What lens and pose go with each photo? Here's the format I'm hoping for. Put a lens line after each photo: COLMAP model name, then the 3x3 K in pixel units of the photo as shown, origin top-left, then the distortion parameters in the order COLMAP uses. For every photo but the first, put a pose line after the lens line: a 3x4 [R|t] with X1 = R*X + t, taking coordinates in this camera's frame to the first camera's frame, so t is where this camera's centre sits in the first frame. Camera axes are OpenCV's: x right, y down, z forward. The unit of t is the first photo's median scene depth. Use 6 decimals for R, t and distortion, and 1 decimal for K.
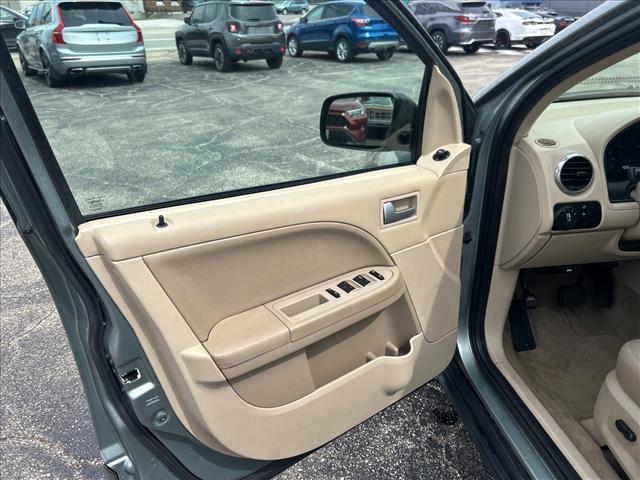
lens RADIAL K [[483.7, 0, 316.9], [0, 483.7, 240.3], [0, 0, 1]] dist [0.052016, -0.051693]
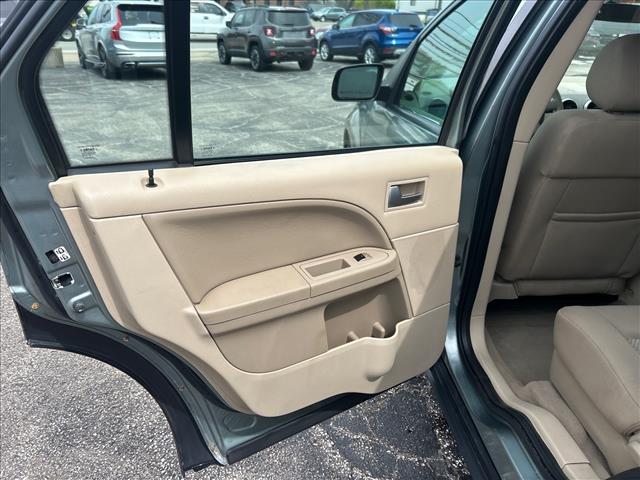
lens RADIAL K [[484.4, 0, 318.2], [0, 484.4, 237.6], [0, 0, 1]] dist [0.028015, -0.010339]
pose [[0.997099, 0.054856, -0.052760, 0.020139], [-0.055760, 0.998319, -0.015830, 0.036268], [0.051803, 0.018726, 0.998482, -0.075091]]
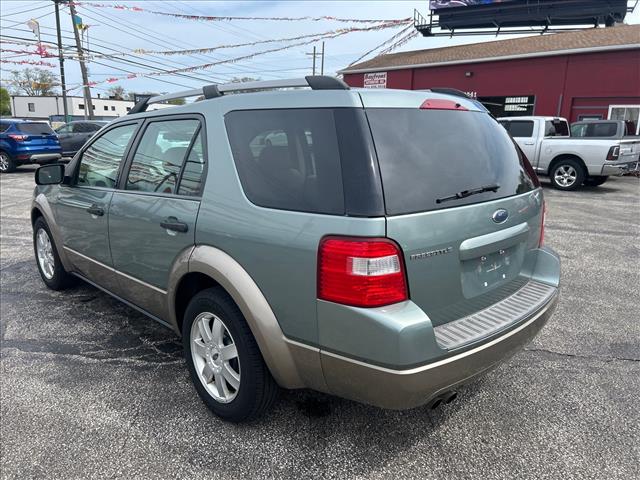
lens RADIAL K [[484.4, 0, 318.2], [0, 484.4, 237.6], [0, 0, 1]] dist [0.028015, -0.010339]
pose [[0.812330, -0.114030, 0.571941, -0.021496], [0.234886, 0.961611, -0.141889, 0.098926], [-0.533805, 0.249601, 0.807930, -0.230768]]
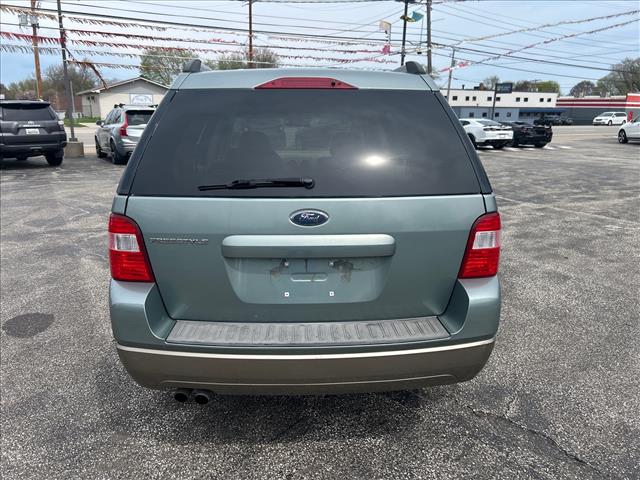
lens RADIAL K [[483.7, 0, 318.1], [0, 483.7, 239.3], [0, 0, 1]] dist [0.035902, -0.006089]
pose [[0.995584, 0.038710, -0.085525, 0.156312], [-0.054056, 0.981223, -0.185146, 0.115745], [0.076752, 0.188952, 0.978982, -0.267749]]
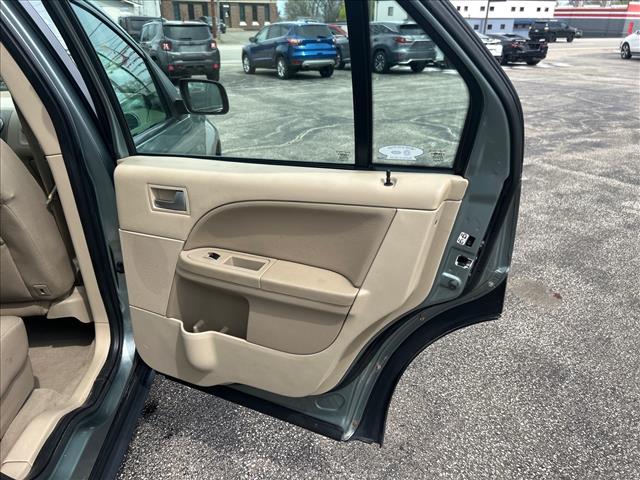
lens RADIAL K [[483.7, 0, 316.9], [0, 483.7, 240.3], [0, 0, 1]] dist [0.052016, -0.051693]
pose [[0.997676, 0.030274, -0.061049, 0.238348], [-0.032258, 0.998974, -0.031774, 0.025737], [0.060025, 0.033669, 0.997629, -0.063109]]
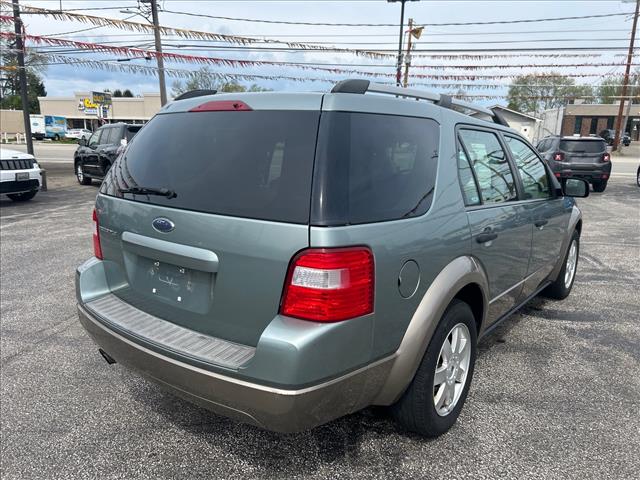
lens RADIAL K [[484.4, 0, 318.2], [0, 484.4, 237.6], [0, 0, 1]] dist [0.028015, -0.010339]
pose [[0.695913, 0.169541, -0.697825, 0.293981], [-0.331050, 0.938059, -0.102235, 0.085773], [0.637268, 0.302162, 0.708934, -0.206752]]
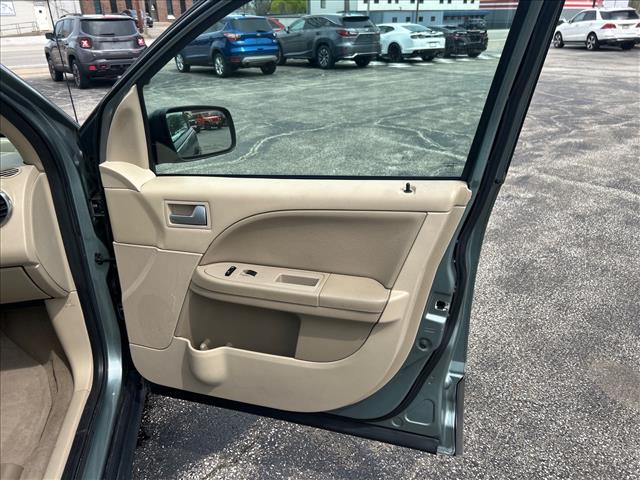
lens RADIAL K [[483.7, 0, 318.1], [0, 483.7, 239.3], [0, 0, 1]] dist [0.035902, -0.006089]
pose [[0.998008, -0.031869, 0.054441, 0.214950], [0.033087, 0.999219, -0.021620, -0.009869], [-0.053709, 0.023378, 0.998283, 0.012515]]
